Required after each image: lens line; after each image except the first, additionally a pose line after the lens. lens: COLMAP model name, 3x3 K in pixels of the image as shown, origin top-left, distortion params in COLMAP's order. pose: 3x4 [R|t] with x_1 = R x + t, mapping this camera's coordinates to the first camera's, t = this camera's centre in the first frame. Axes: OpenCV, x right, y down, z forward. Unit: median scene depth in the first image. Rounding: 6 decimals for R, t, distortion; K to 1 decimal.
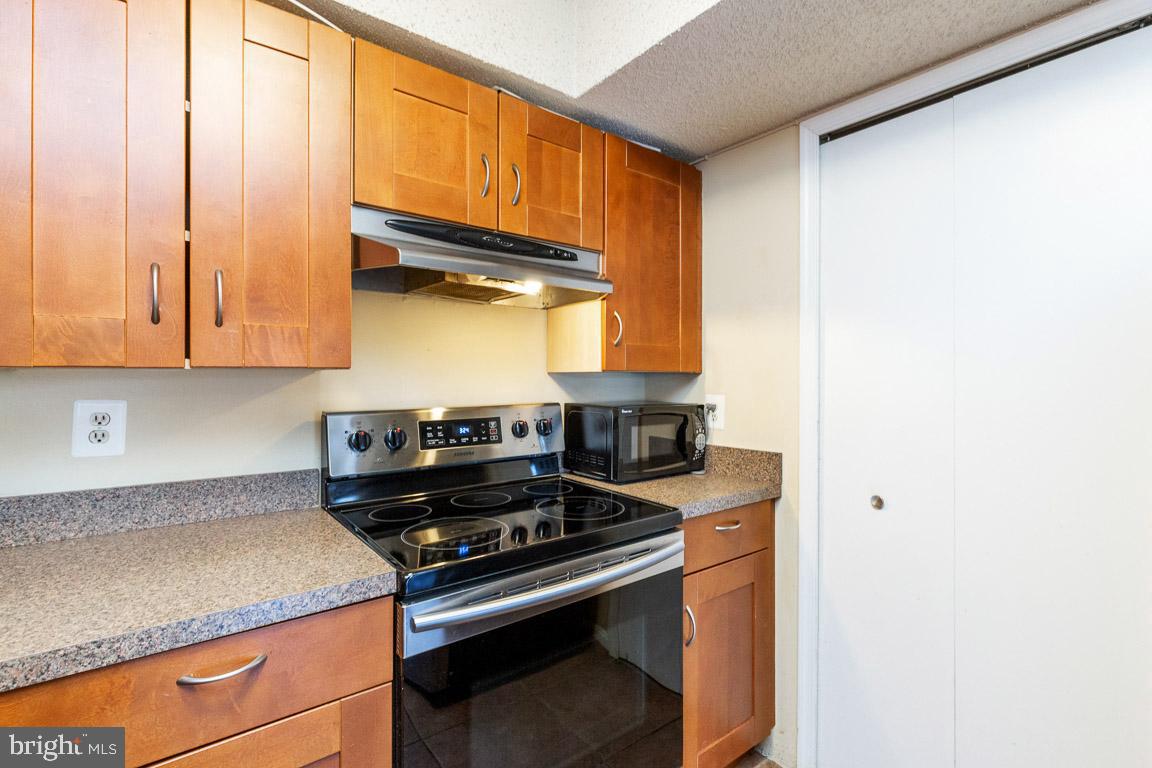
lens RADIAL K [[533.1, 0, 585.7], [0, 533.1, 373.8], [0, 0, 1]] dist [0.001370, 0.001412]
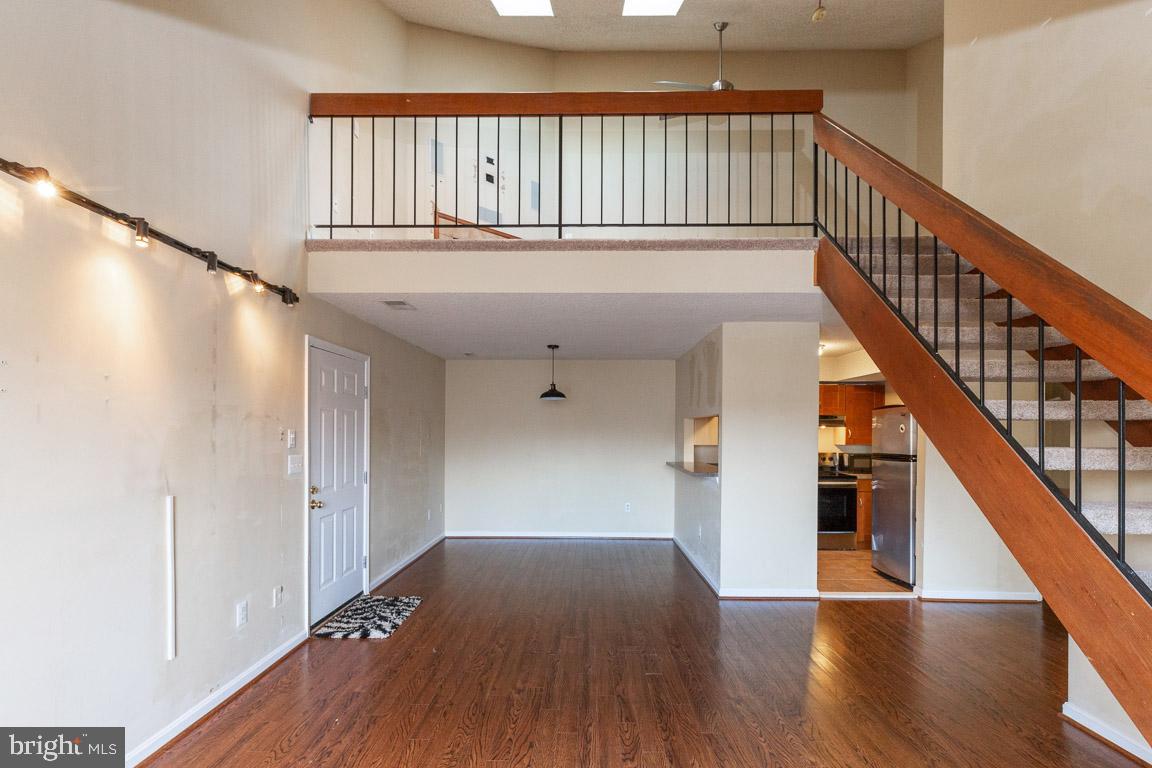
lens RADIAL K [[533.1, 0, 583.1], [0, 533.1, 429.1], [0, 0, 1]] dist [0.001370, 0.001412]
pose [[0.781409, 0.004239, -0.624005, 1.044056], [-0.001792, 0.999988, 0.004549, -0.146180], [0.624017, -0.002437, 0.781407, -3.521255]]
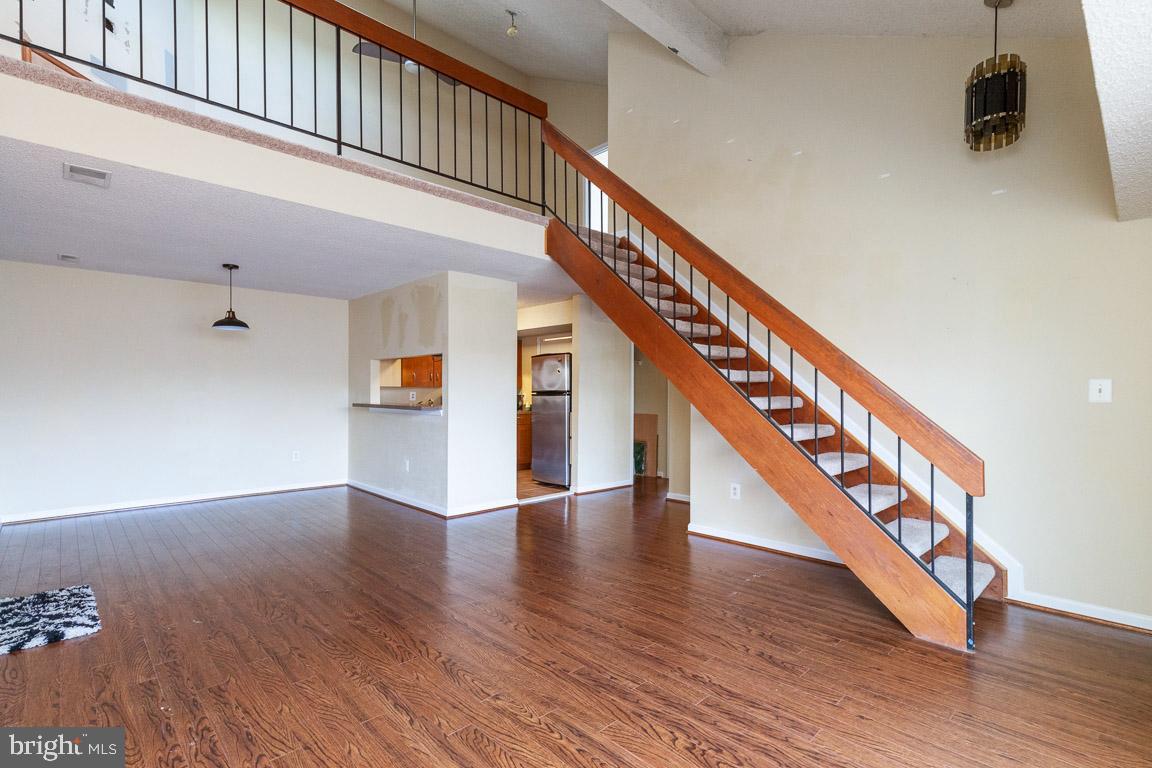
lens RADIAL K [[533.1, 0, 583.4], [0, 533.1, 389.9], [0, 0, 1]] dist [0.001370, 0.001412]
pose [[0.994238, 0.007357, 0.106941, 0.306175], [-0.008081, 0.999947, 0.006340, -0.020795], [-0.106889, -0.007167, 0.994245, -4.068677]]
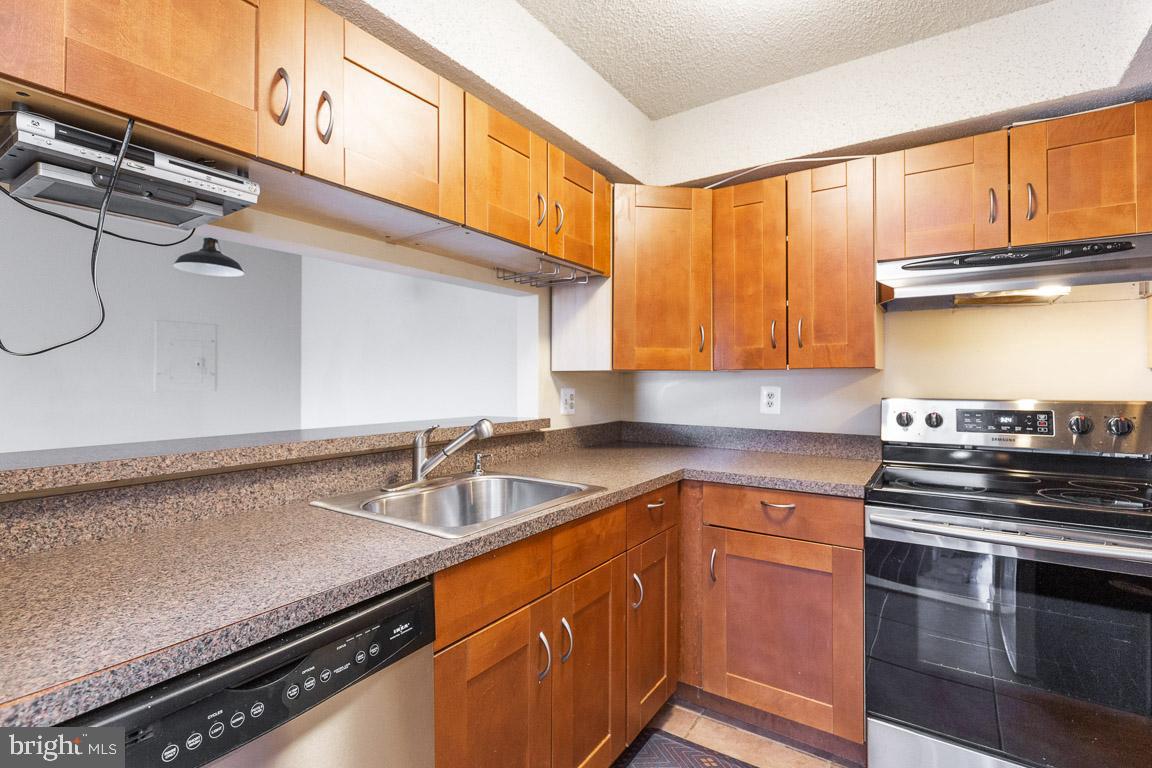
lens RADIAL K [[533.1, 0, 584.1], [0, 533.1, 379.4], [0, 0, 1]] dist [0.001370, 0.001412]
pose [[0.311680, -0.004121, -0.950178, 0.586789], [0.002782, 0.999990, -0.003424, 0.020349], [0.950183, -0.001576, 0.311689, -0.224493]]
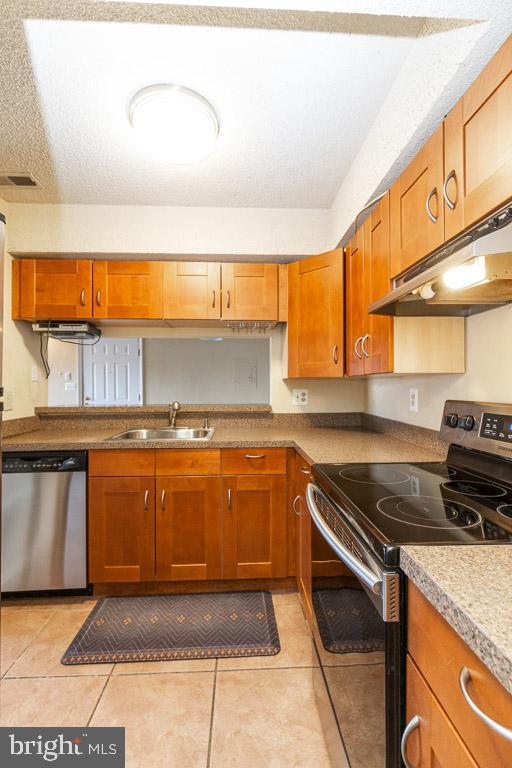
lens RADIAL K [[355.4, 0, 258.3], [0, 355.4, 383.9], [0, 0, 1]] dist [0.001370, 0.001412]
pose [[-0.576145, -0.003768, -0.817339, 0.608054], [0.002661, 0.999975, -0.006486, 0.026102], [0.817343, -0.005912, -0.576121, 0.999737]]
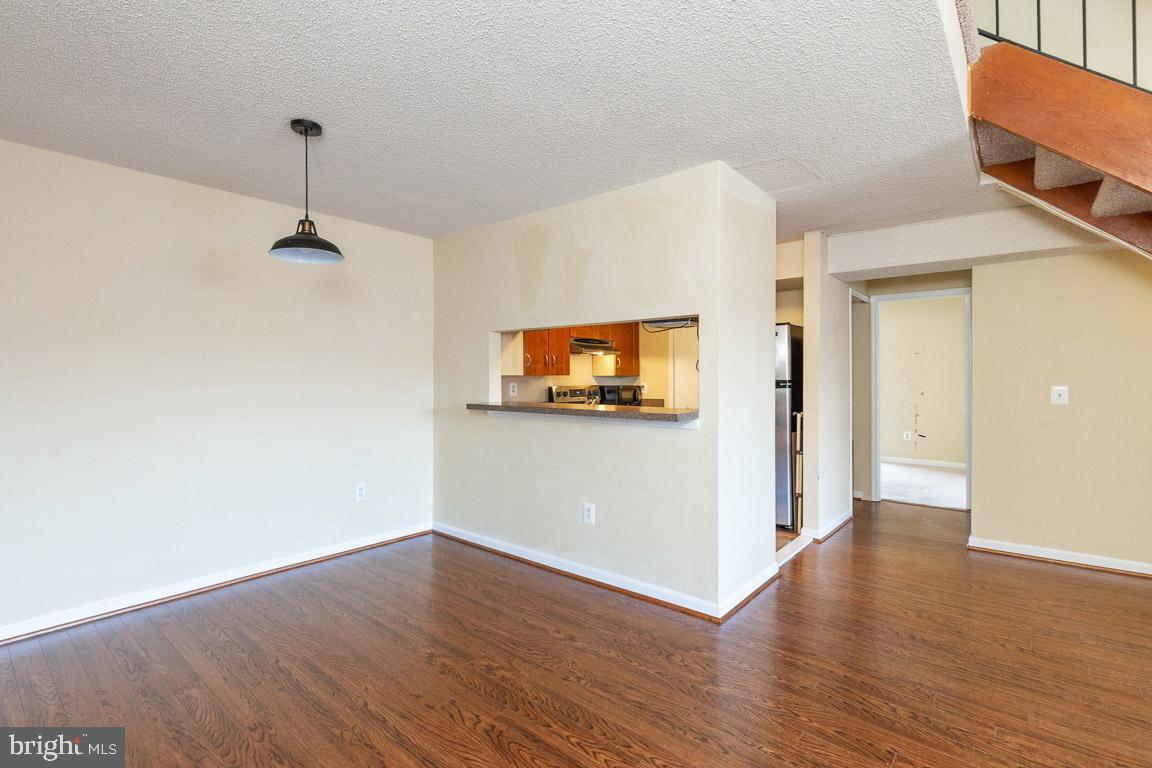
lens RADIAL K [[533.1, 0, 577.6], [0, 533.1, 378.7], [0, 0, 1]] dist [0.001370, 0.001412]
pose [[0.978302, 0.001323, 0.207181, -0.949672], [-0.003495, 0.999943, 0.010122, -0.020231], [-0.207156, -0.010627, 0.978250, -2.404511]]
